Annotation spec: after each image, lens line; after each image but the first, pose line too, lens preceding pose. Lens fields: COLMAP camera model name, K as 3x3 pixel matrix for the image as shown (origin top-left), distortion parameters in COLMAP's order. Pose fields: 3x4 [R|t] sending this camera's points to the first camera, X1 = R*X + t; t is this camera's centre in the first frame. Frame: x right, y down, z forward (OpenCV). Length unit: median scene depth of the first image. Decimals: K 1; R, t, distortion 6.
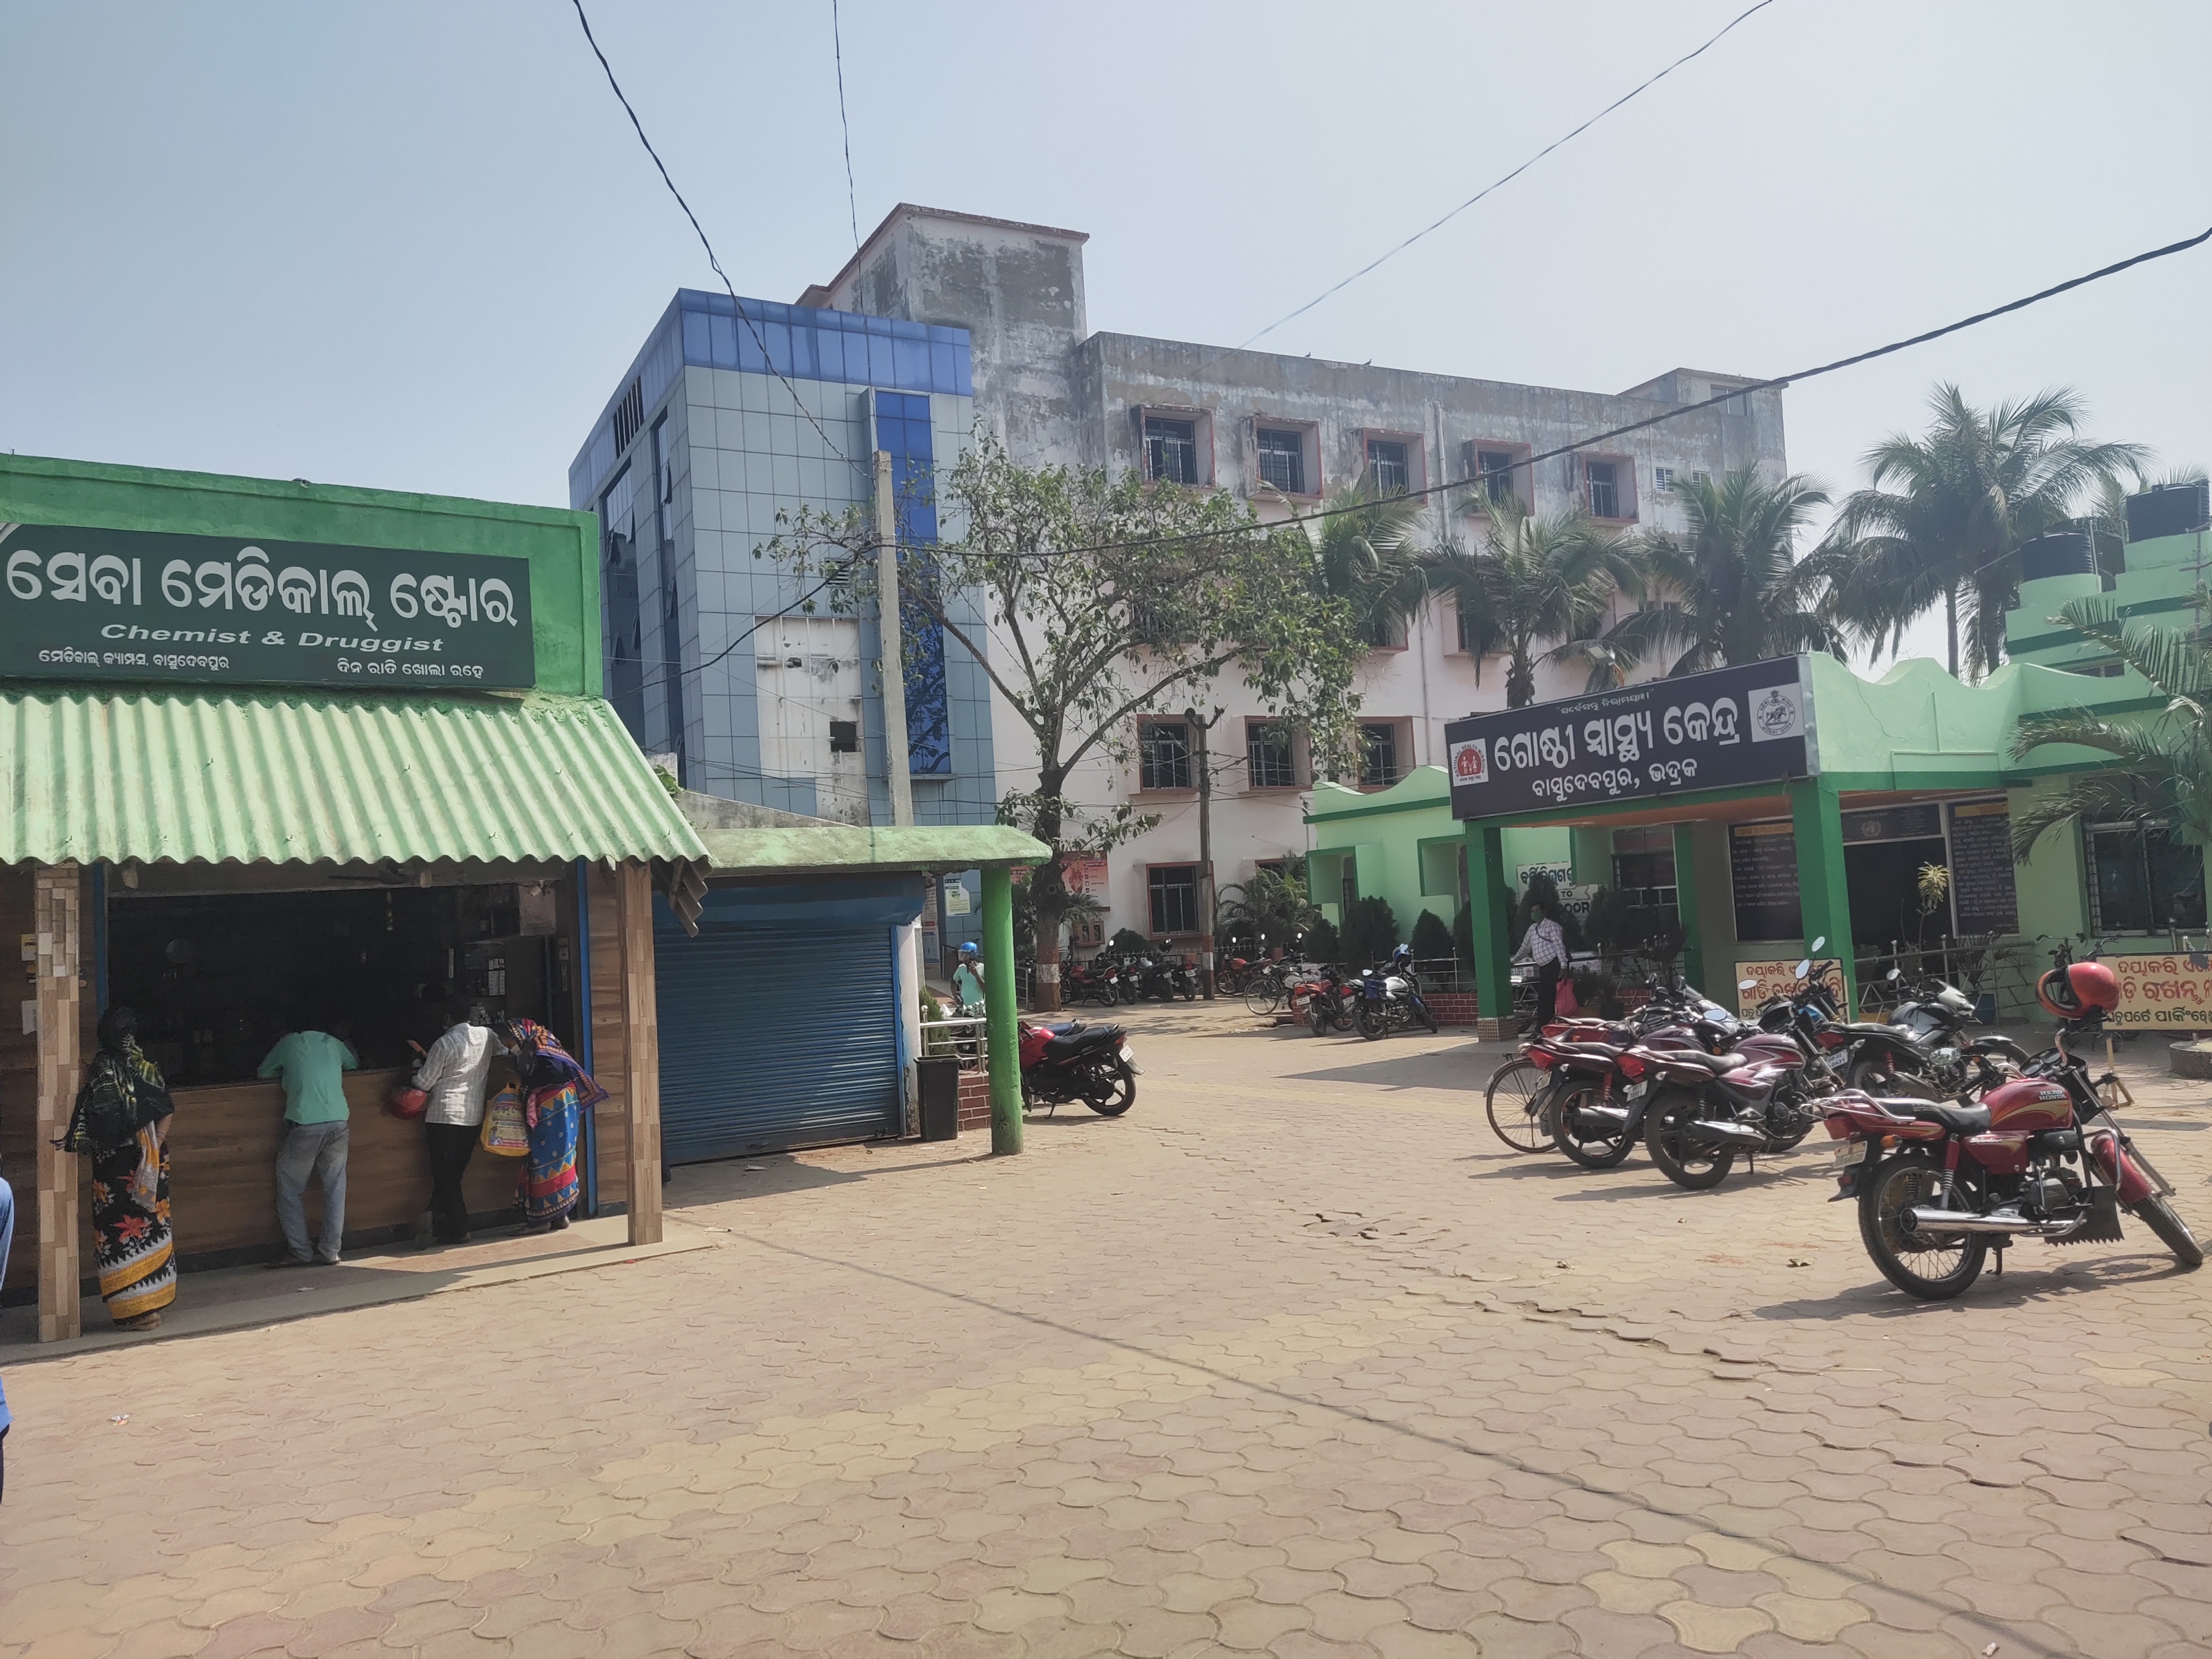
lens RADIAL K [[1663.0, 0, 1106.0], [0, 1663.0, 829.5], [0, 0, 1]] dist [0.116148, -0.248587]
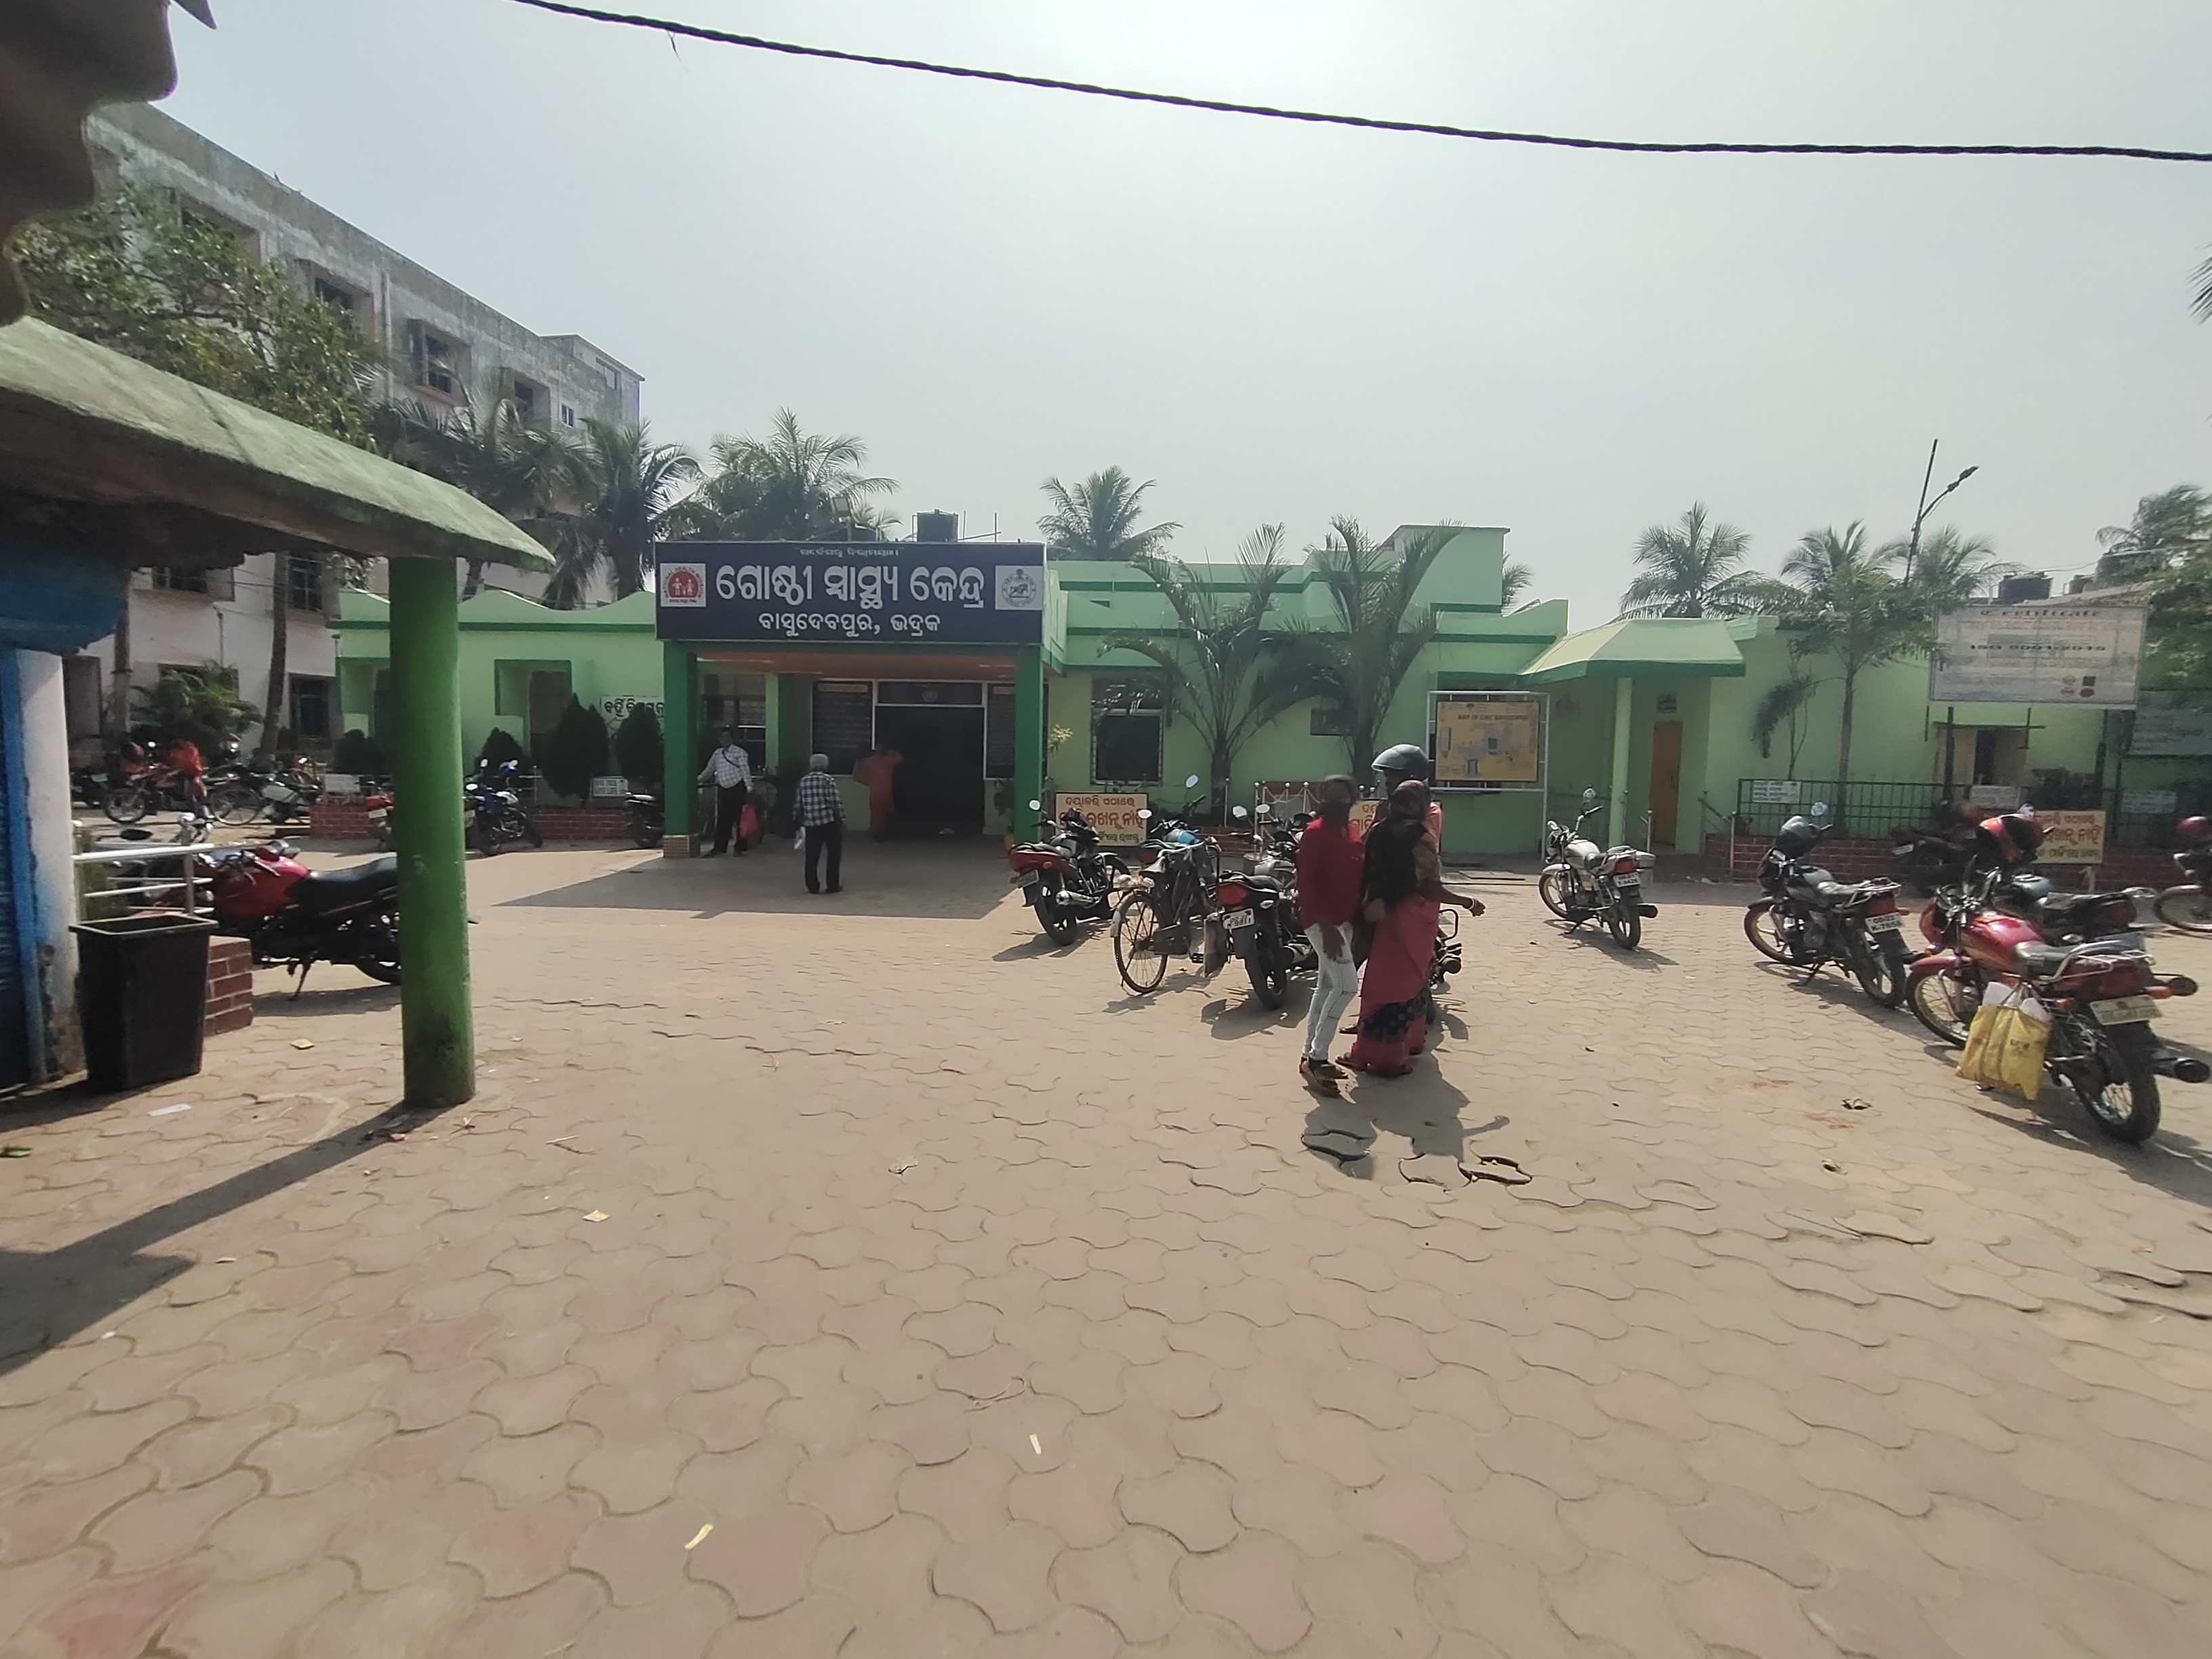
lens RADIAL K [[1012.5, 0, 1106.0], [0, 1012.5, 829.5], [0, 0, 1]] dist [-0.031142, 0.015434]
pose [[0.577502, 0.008096, 0.816349, -0.138247], [-0.102512, 0.992755, 0.062674, 0.044790], [-0.809928, -0.119880, 0.574148, 0.448859]]
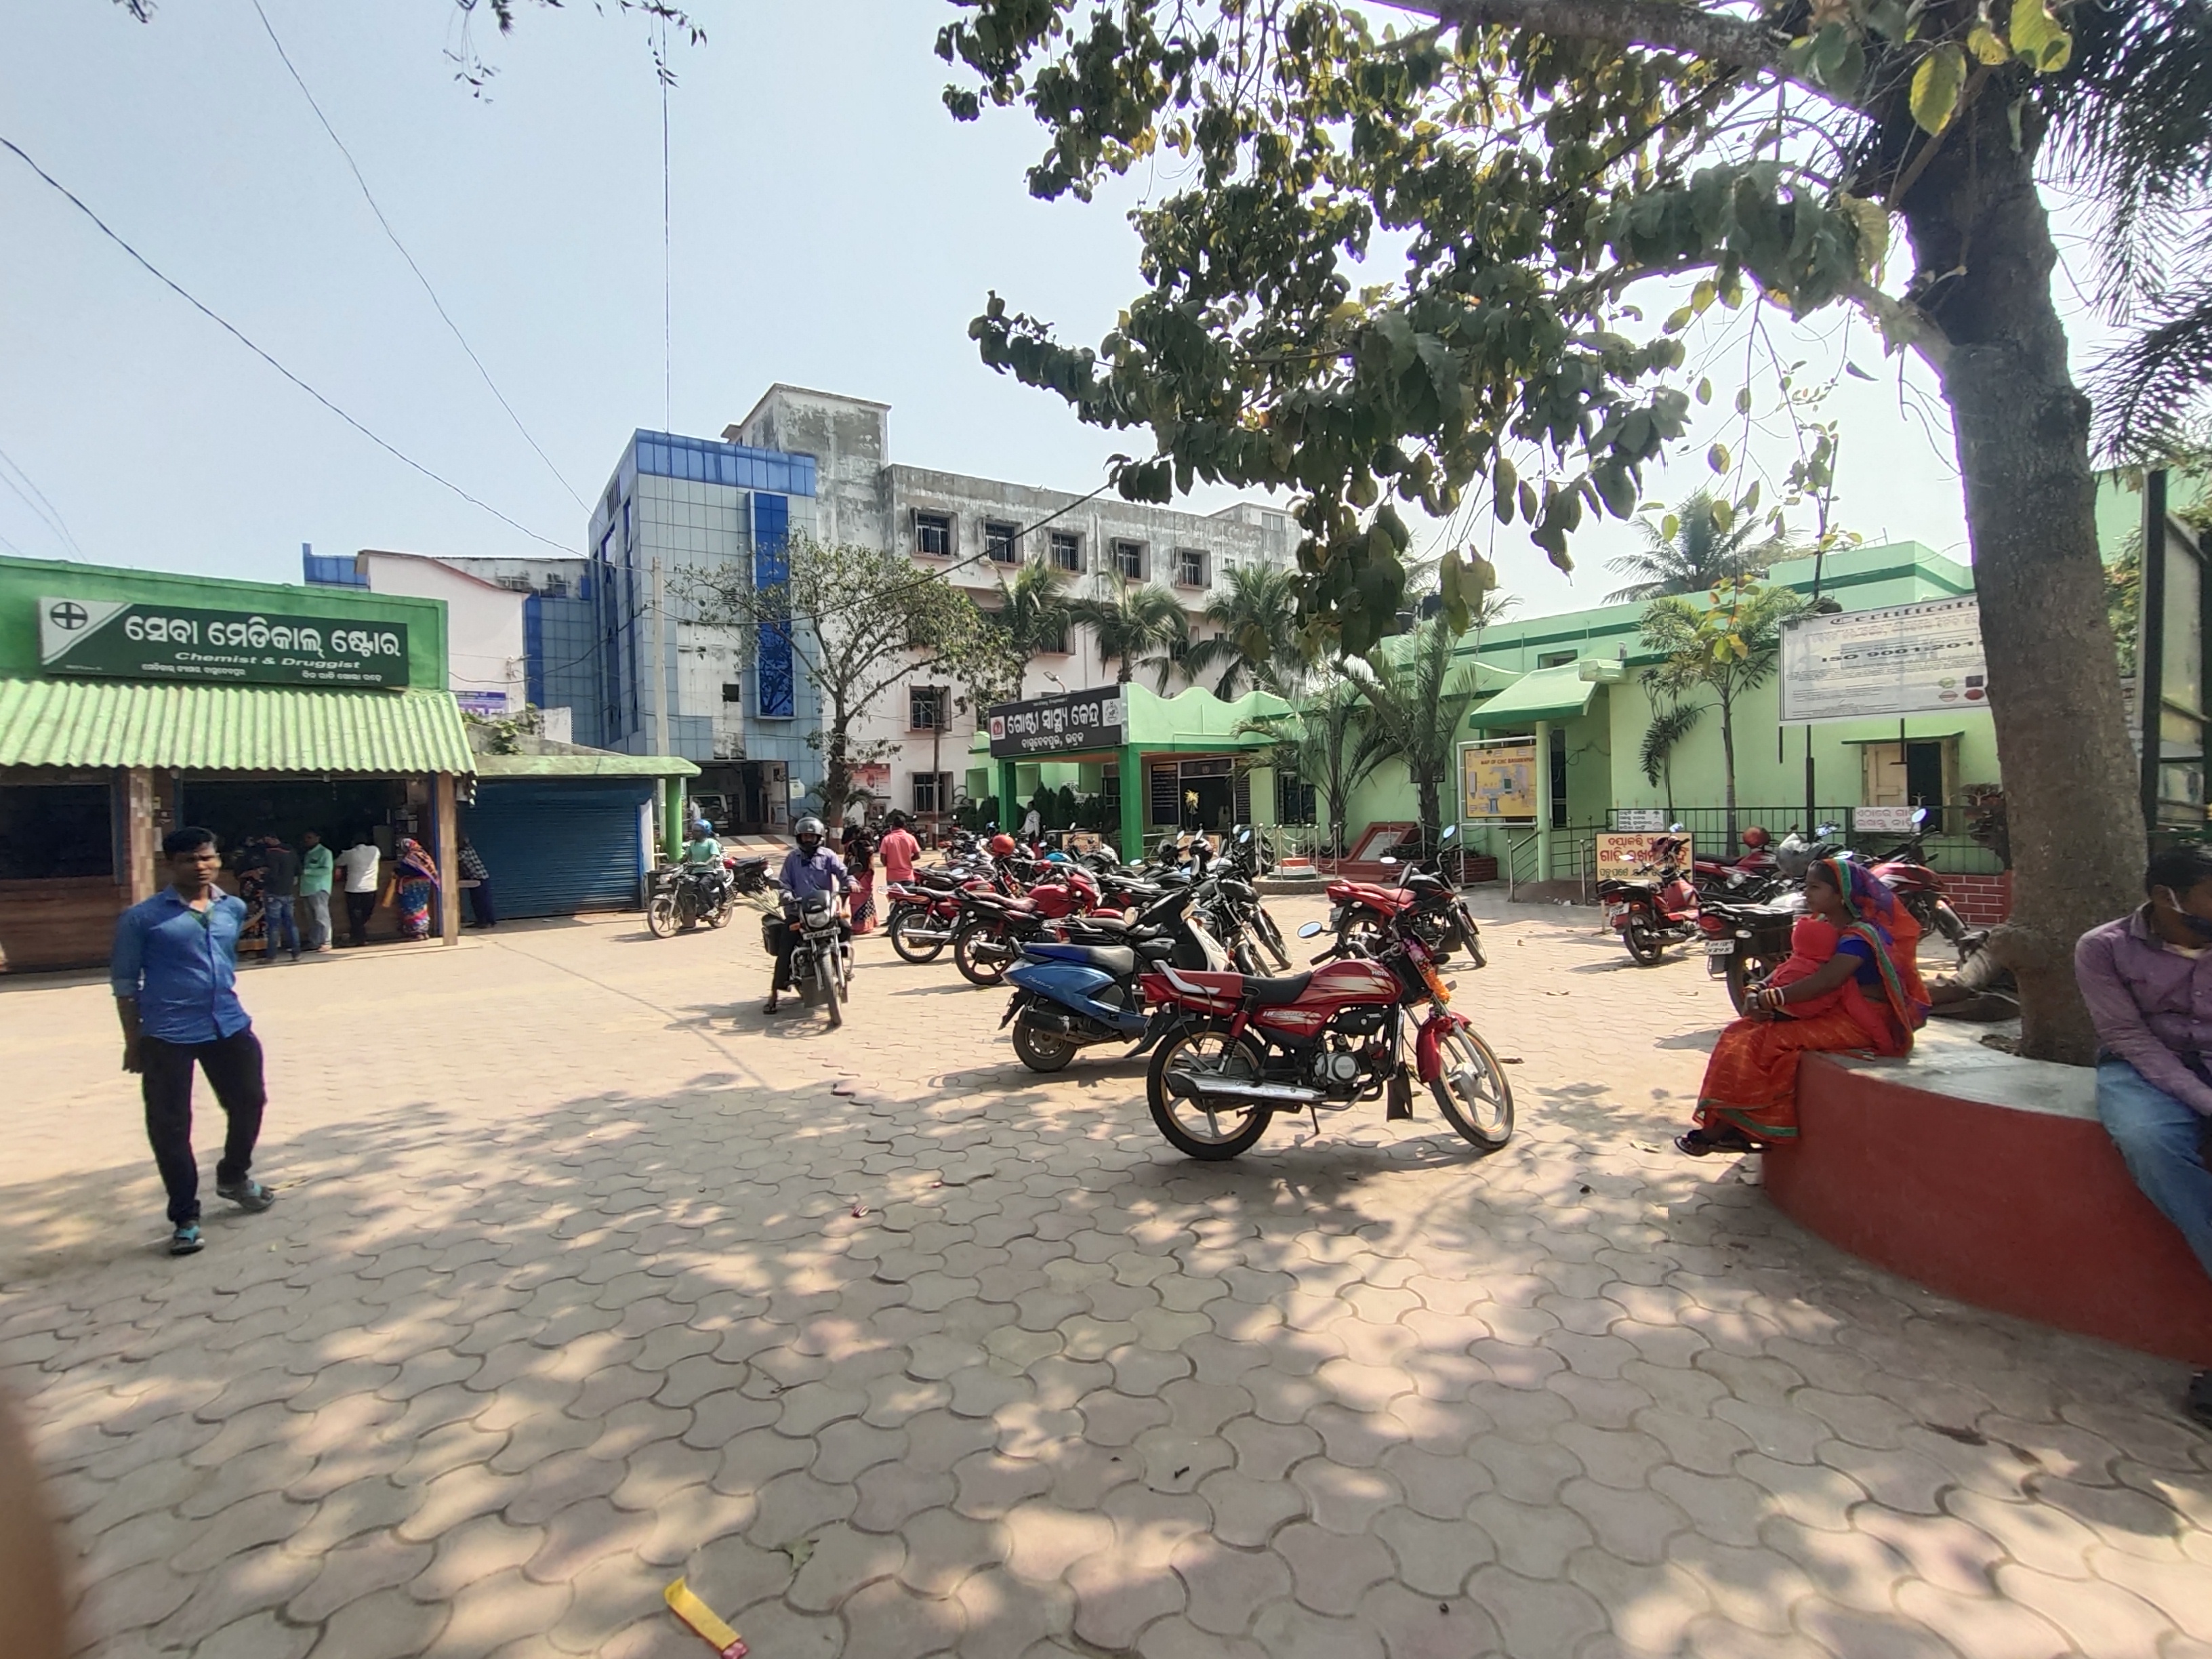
lens RADIAL K [[1034.9, 0, 1103.3], [0, 1034.9, 816.9], [0, 0, 1]] dist [-0.021717, 0.000182]
pose [[0.994119, 0.029382, 0.104227, 0.229144], [-0.036307, 0.997213, 0.065173, -0.021427], [-0.102022, -0.068574, 0.992416, -0.213480]]
